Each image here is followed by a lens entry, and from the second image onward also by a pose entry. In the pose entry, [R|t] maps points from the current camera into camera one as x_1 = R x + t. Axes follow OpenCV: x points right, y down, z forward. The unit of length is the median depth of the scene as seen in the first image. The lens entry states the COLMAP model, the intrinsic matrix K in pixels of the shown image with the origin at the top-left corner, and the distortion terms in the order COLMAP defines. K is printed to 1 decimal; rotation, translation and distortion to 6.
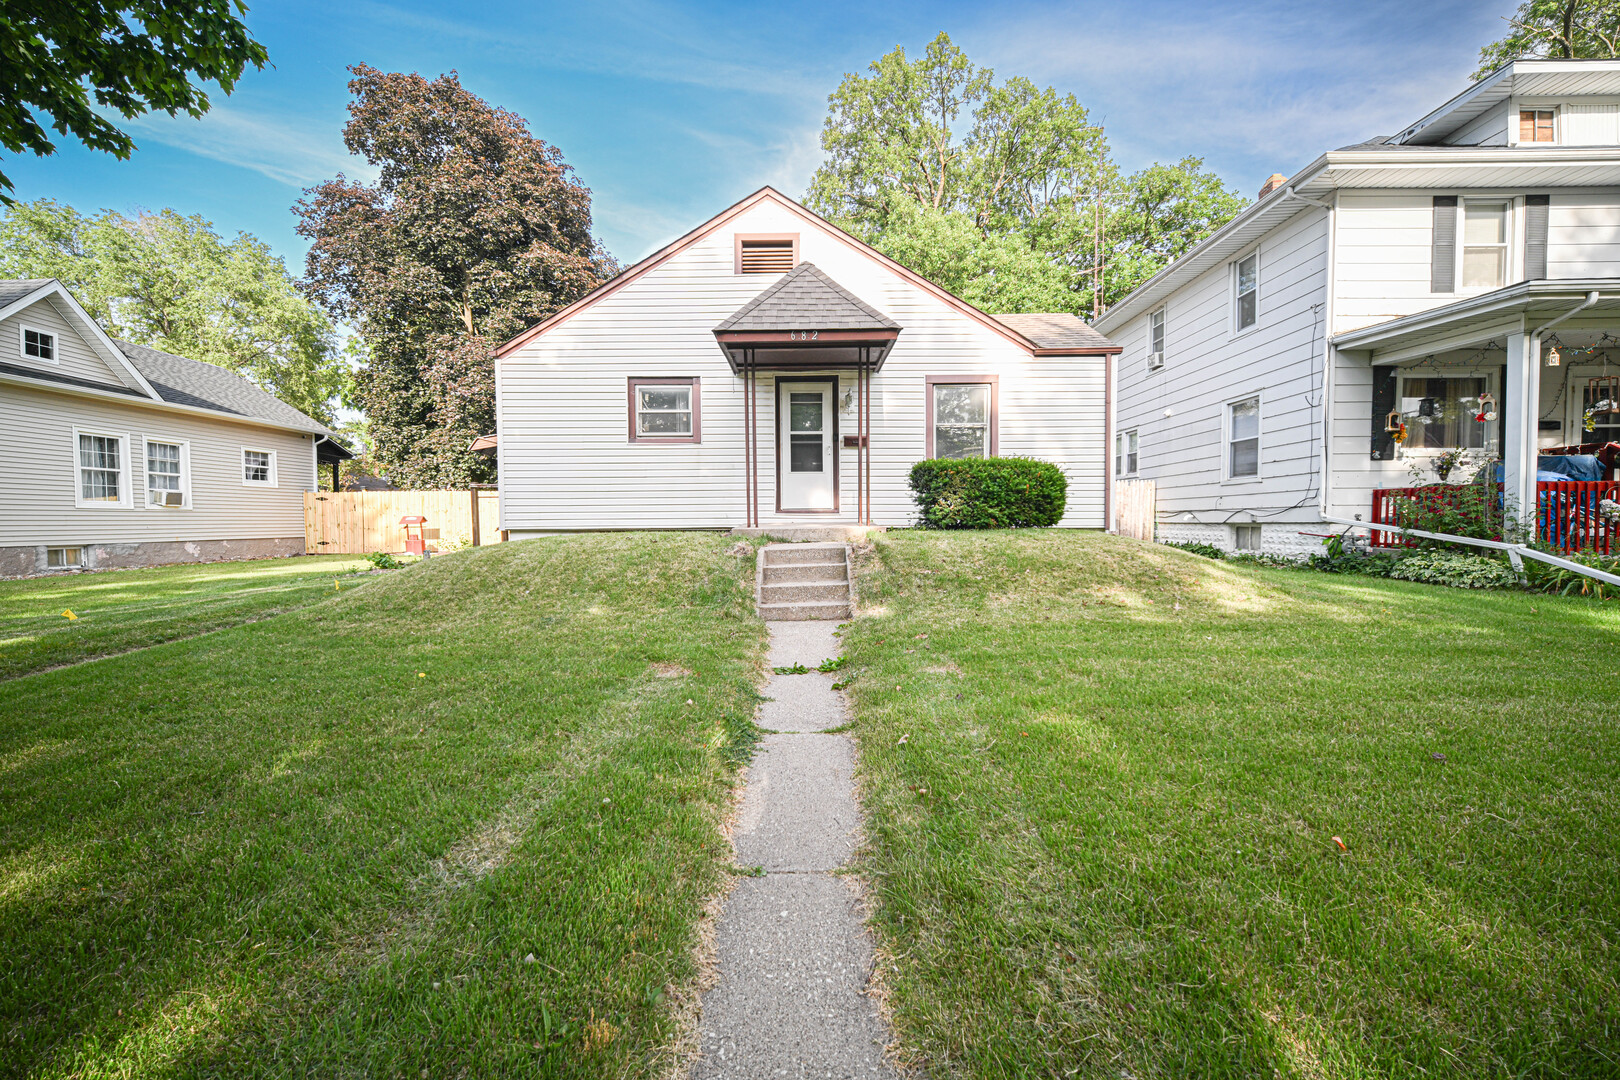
lens RADIAL K [[659.2, 0, 810.1], [0, 659.2, 544.1], [0, 0, 1]] dist [0.000313, -0.000742]
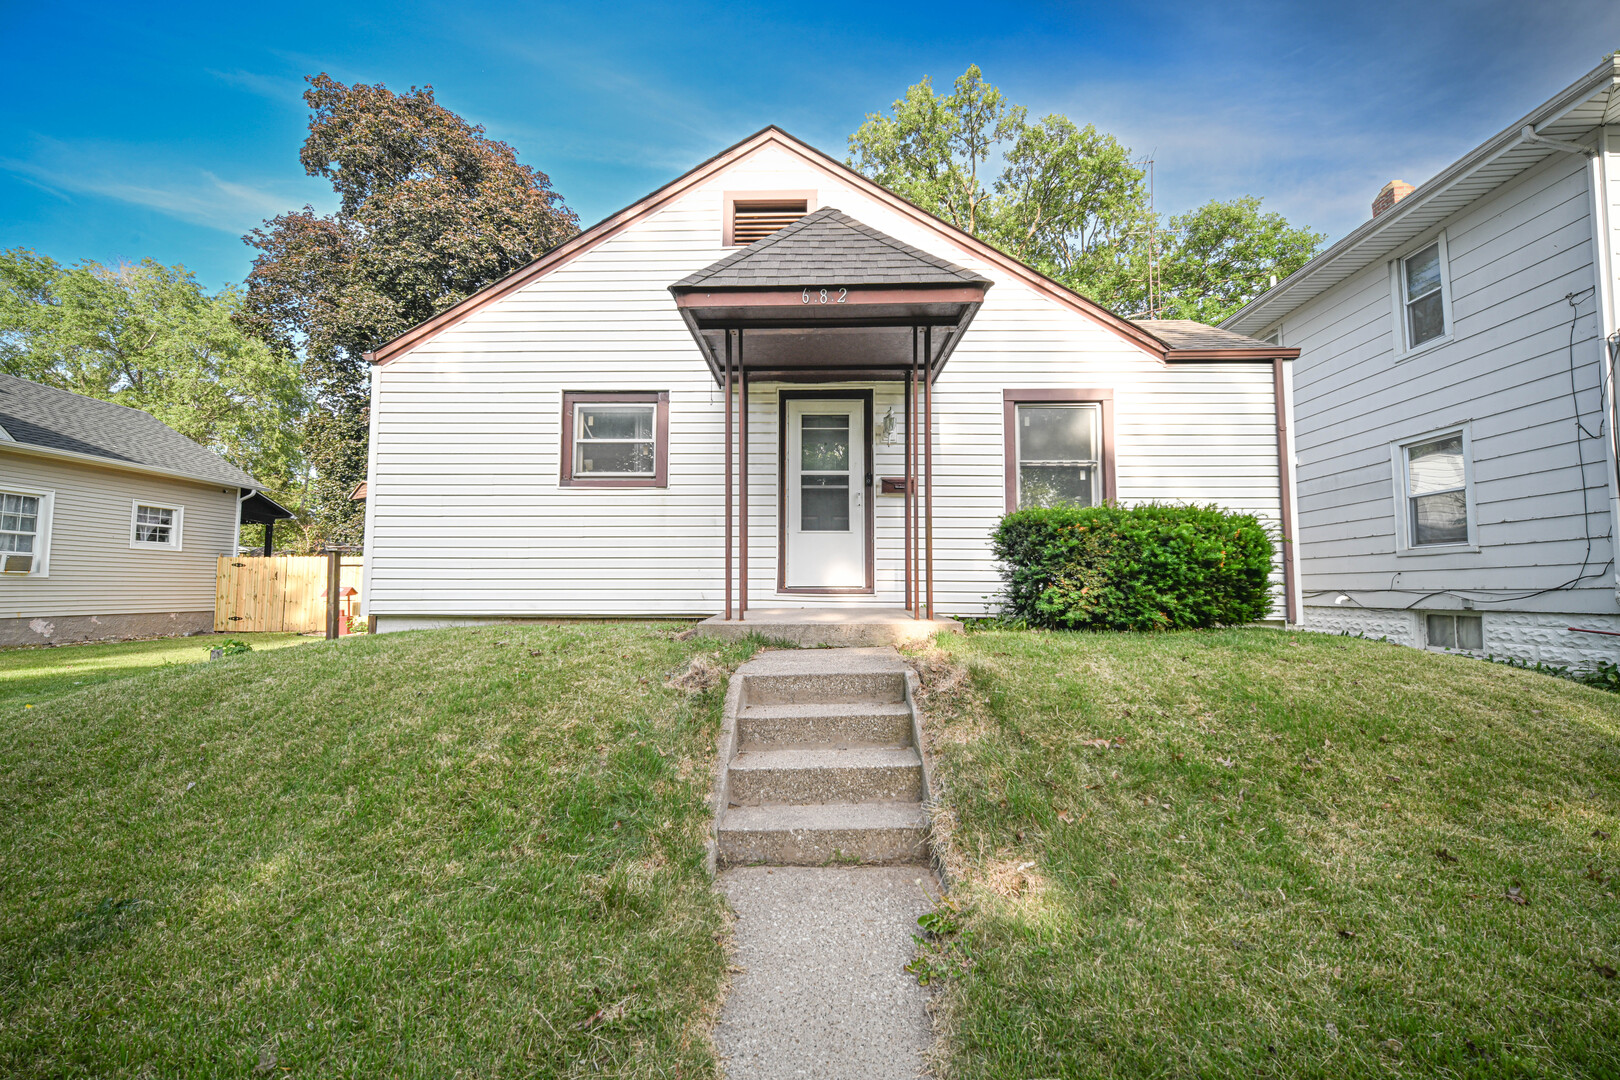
lens RADIAL K [[659.2, 0, 810.1], [0, 659.2, 544.1], [0, 0, 1]] dist [0.000313, -0.000742]
pose [[0.999760, 0.007097, -0.020721, -0.006197], [-0.009220, 0.994509, -0.104247, -0.027386], [0.019867, 0.104413, 0.994336, 0.341955]]
